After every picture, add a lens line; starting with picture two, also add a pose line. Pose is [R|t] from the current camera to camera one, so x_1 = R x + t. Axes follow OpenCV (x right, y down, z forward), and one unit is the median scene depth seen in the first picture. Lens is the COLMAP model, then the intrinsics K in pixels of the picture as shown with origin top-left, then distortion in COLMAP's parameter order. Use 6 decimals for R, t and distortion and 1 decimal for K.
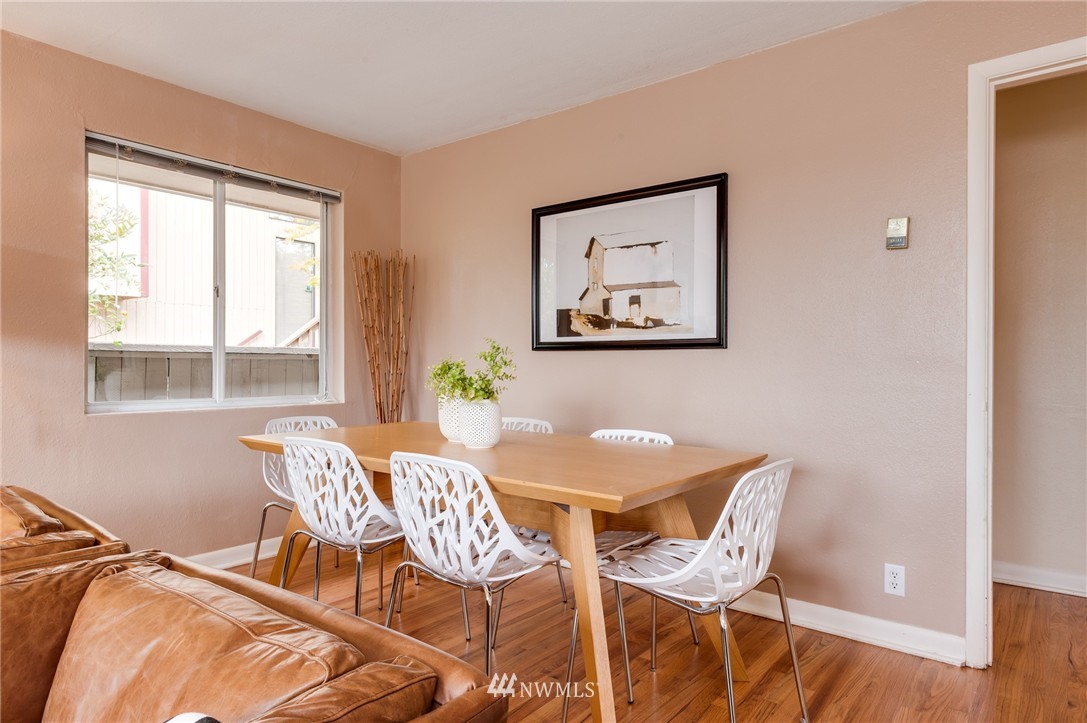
lens RADIAL K [[667.5, 0, 519.1], [0, 667.5, 361.3], [0, 0, 1]] dist [0.025384, -0.000651]
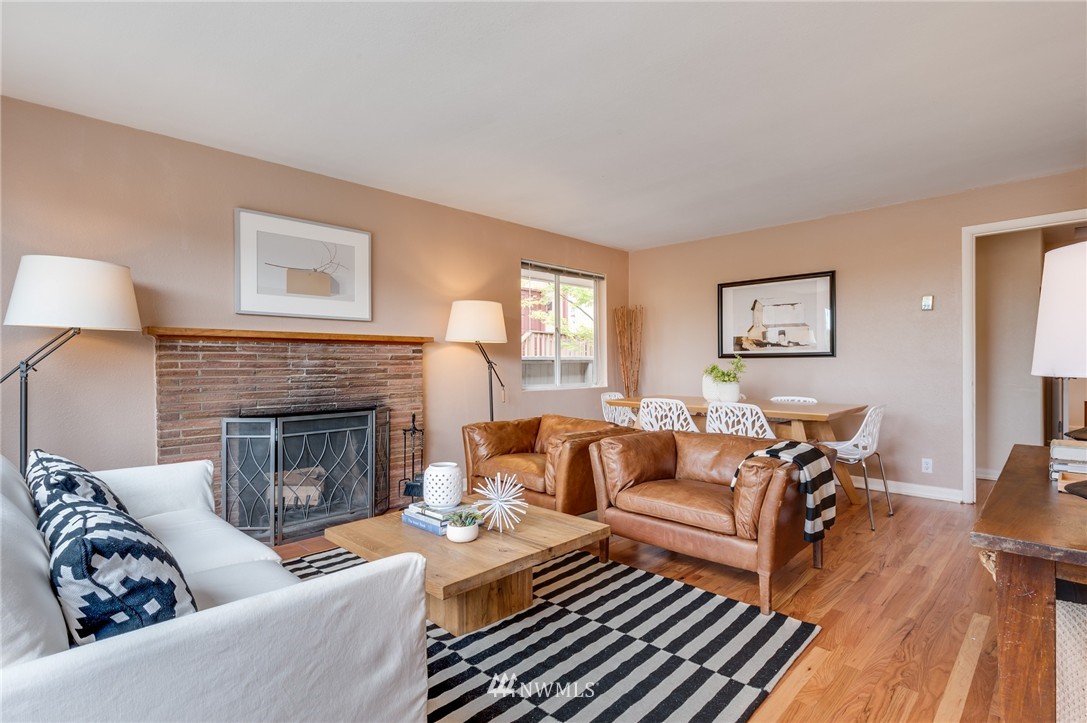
lens RADIAL K [[534.5, 0, 533.9], [0, 534.5, 363.8], [0, 0, 1]] dist [0.017220, -0.000030]
pose [[0.995951, -0.009551, -0.089390, -0.445497], [0.009924, 0.999944, 0.003721, -0.013665], [0.089349, -0.004593, 0.995990, -0.685335]]
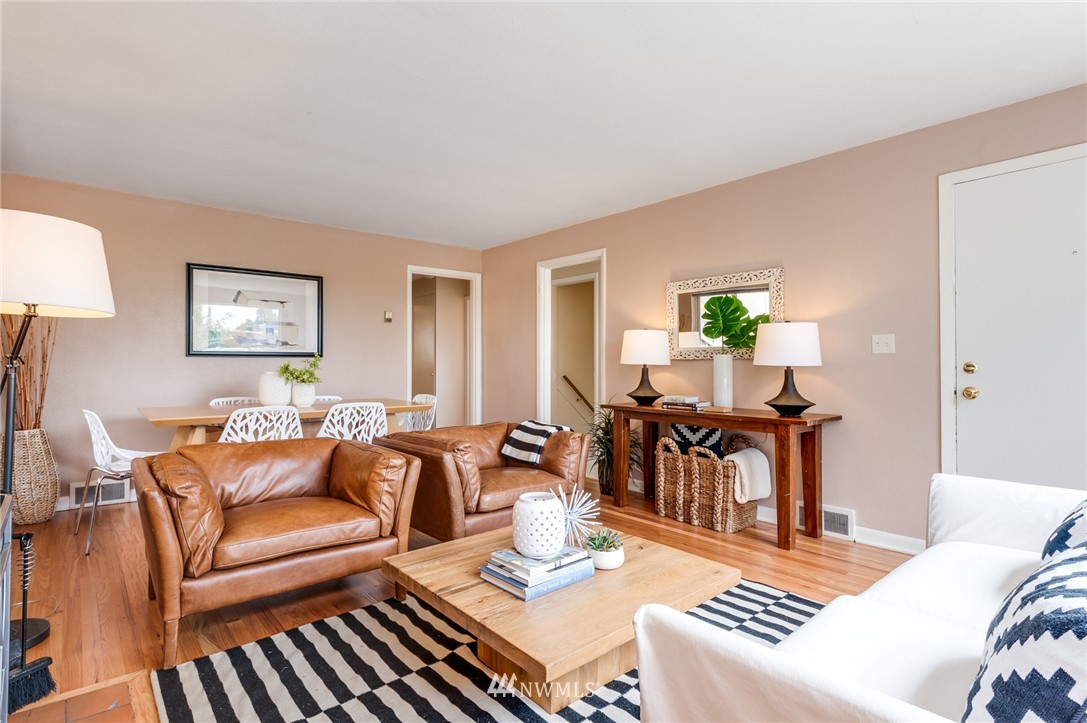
lens RADIAL K [[534.5, 0, 533.9], [0, 534.5, 363.8], [0, 0, 1]] dist [0.017220, -0.000030]
pose [[0.189612, -0.011251, 0.981795, -1.255716], [-0.006003, 0.999902, 0.012618, -0.022349], [-0.981841, -0.008287, 0.189526, -0.009388]]
